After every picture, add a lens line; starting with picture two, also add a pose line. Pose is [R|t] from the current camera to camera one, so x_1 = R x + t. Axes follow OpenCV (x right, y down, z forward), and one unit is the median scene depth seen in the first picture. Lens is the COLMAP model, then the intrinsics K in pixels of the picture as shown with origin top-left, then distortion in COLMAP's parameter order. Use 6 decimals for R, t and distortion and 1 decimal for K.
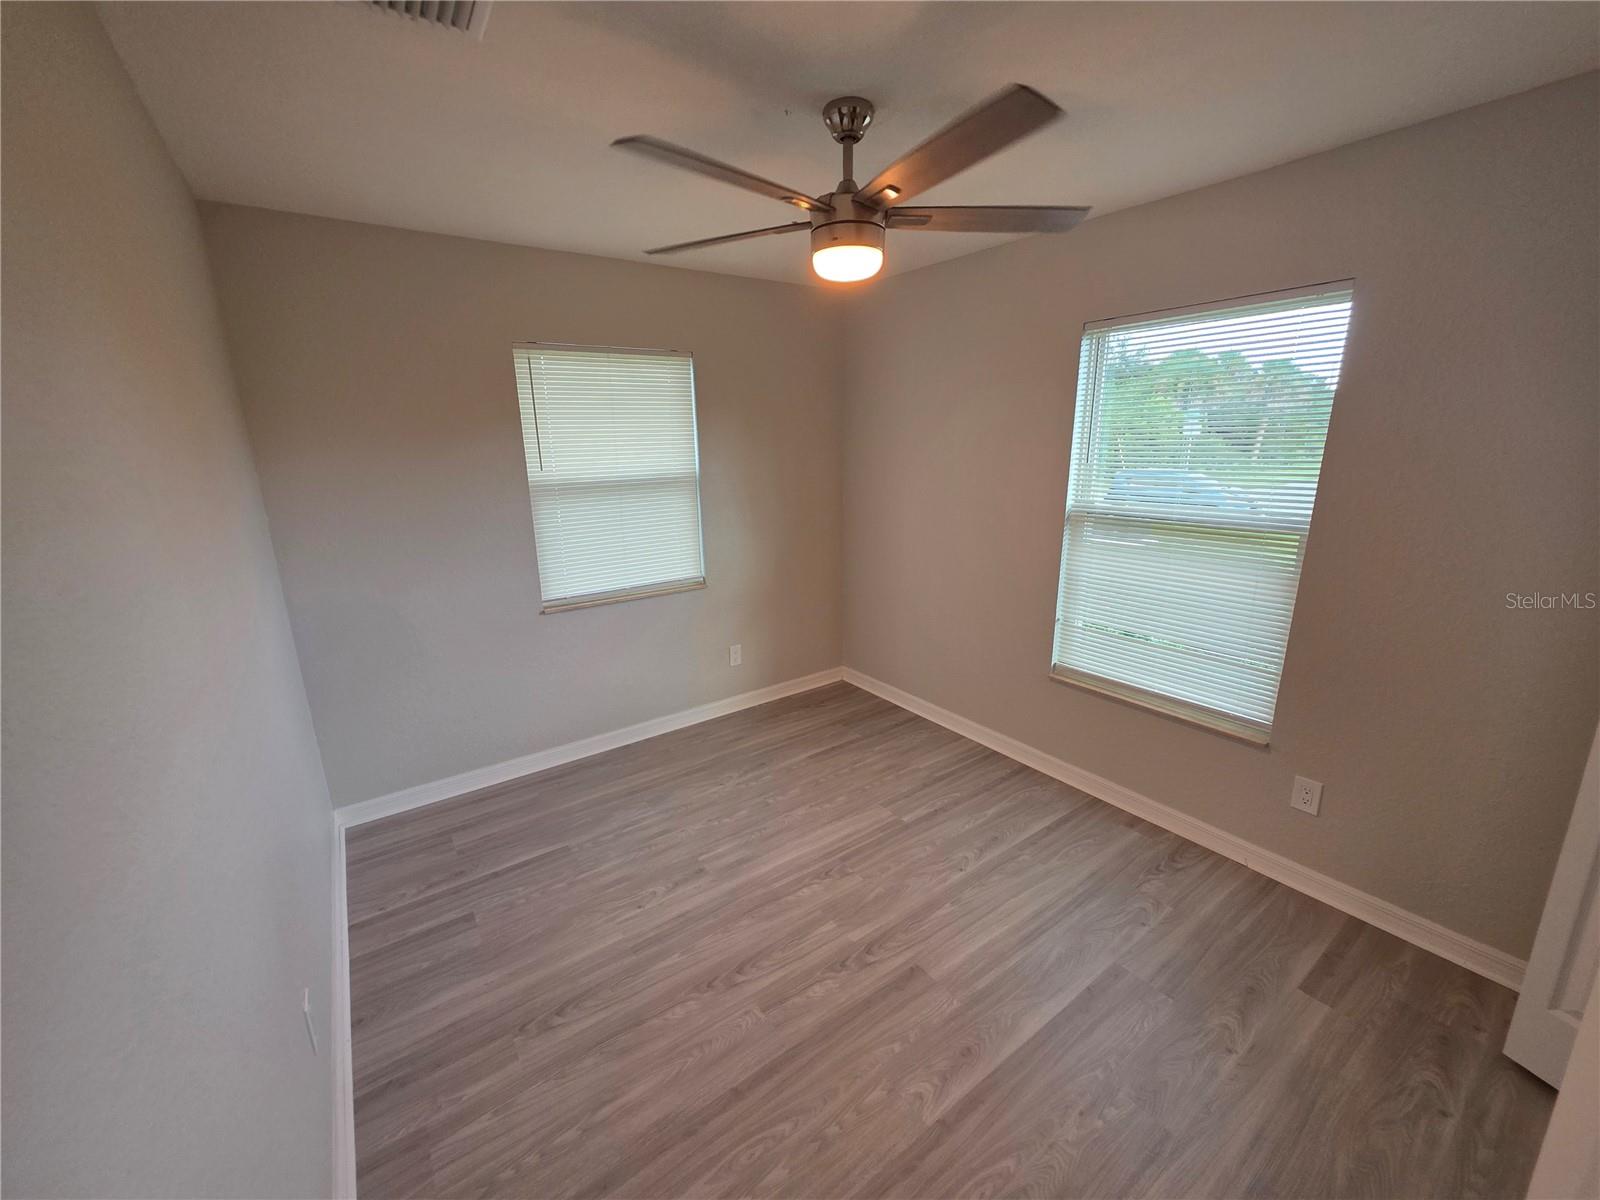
lens RADIAL K [[639.2, 0, 794.5], [0, 639.2, 608.4], [0, 0, 1]] dist [0.007353, -0.000134]
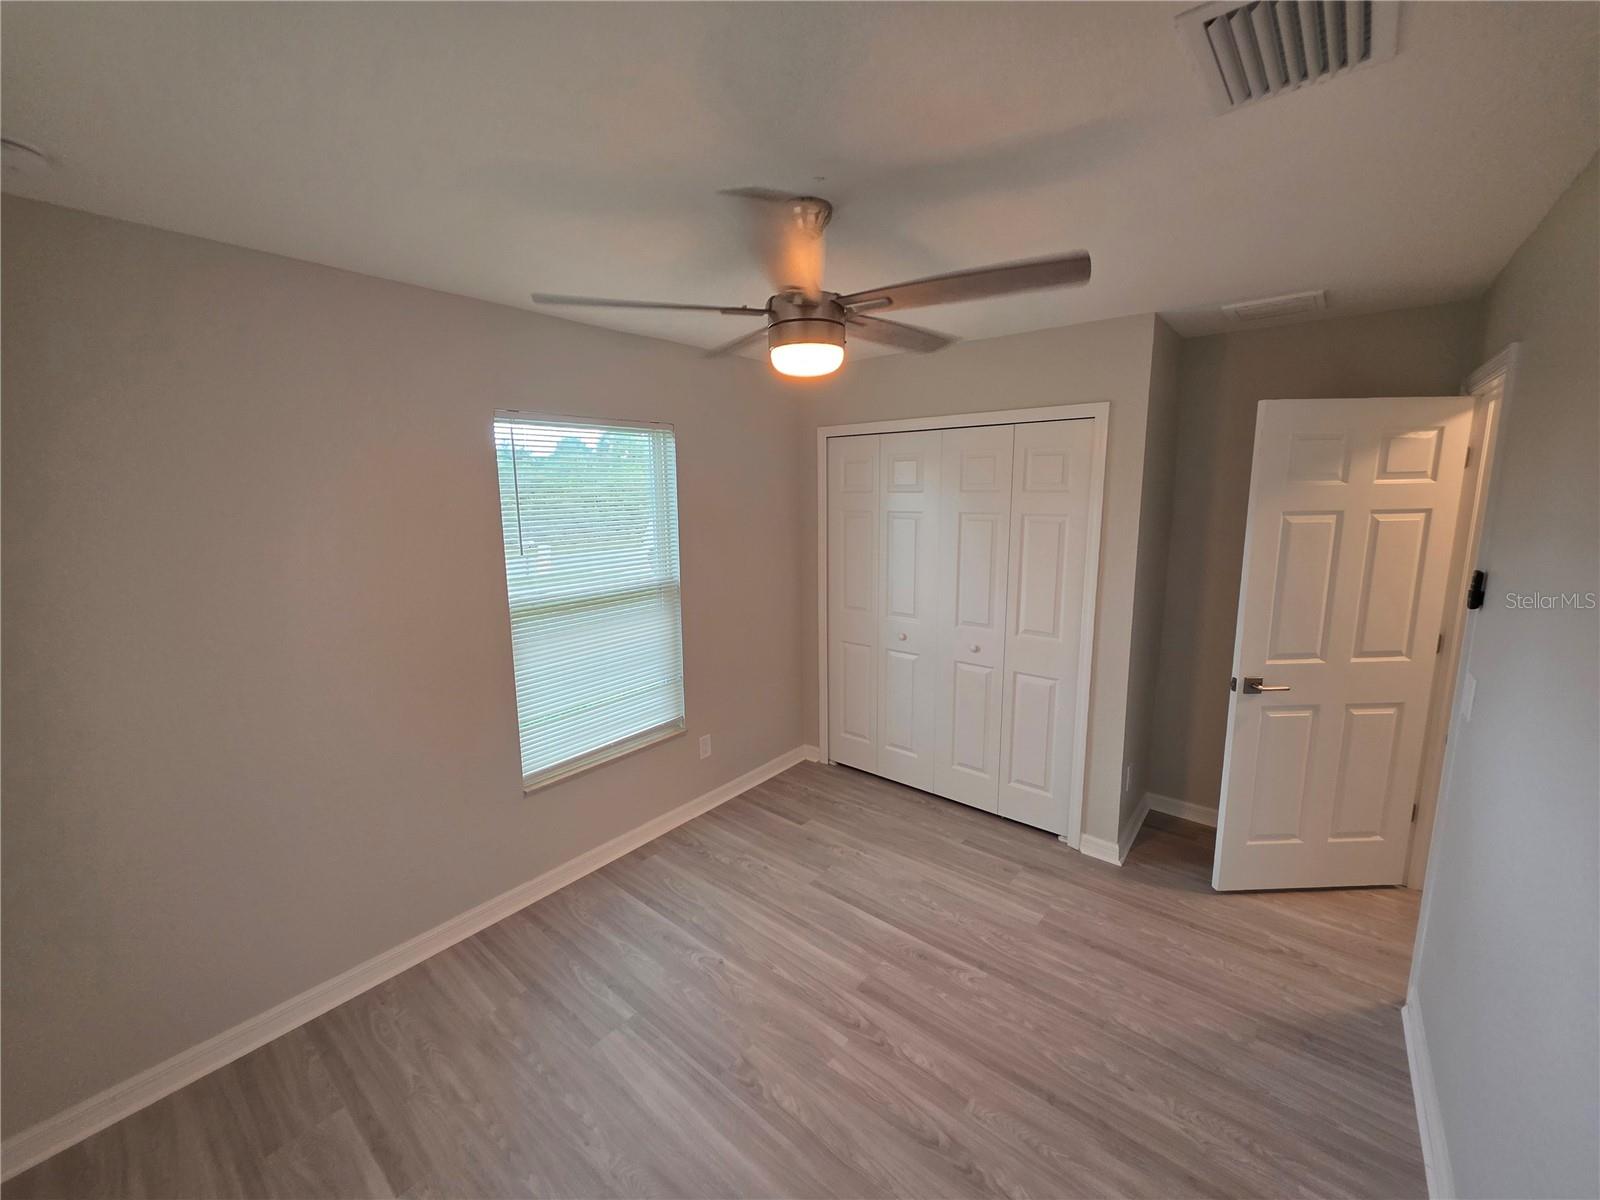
lens RADIAL K [[639.2, 0, 801.8], [0, 639.2, 600.5], [0, 0, 1]] dist [0.007353, -0.000134]
pose [[-0.265571, -0.146591, 0.952882, -0.701919], [0.269133, 0.937808, 0.219281, -0.324948], [-0.925764, 0.314686, -0.209602, 1.046309]]
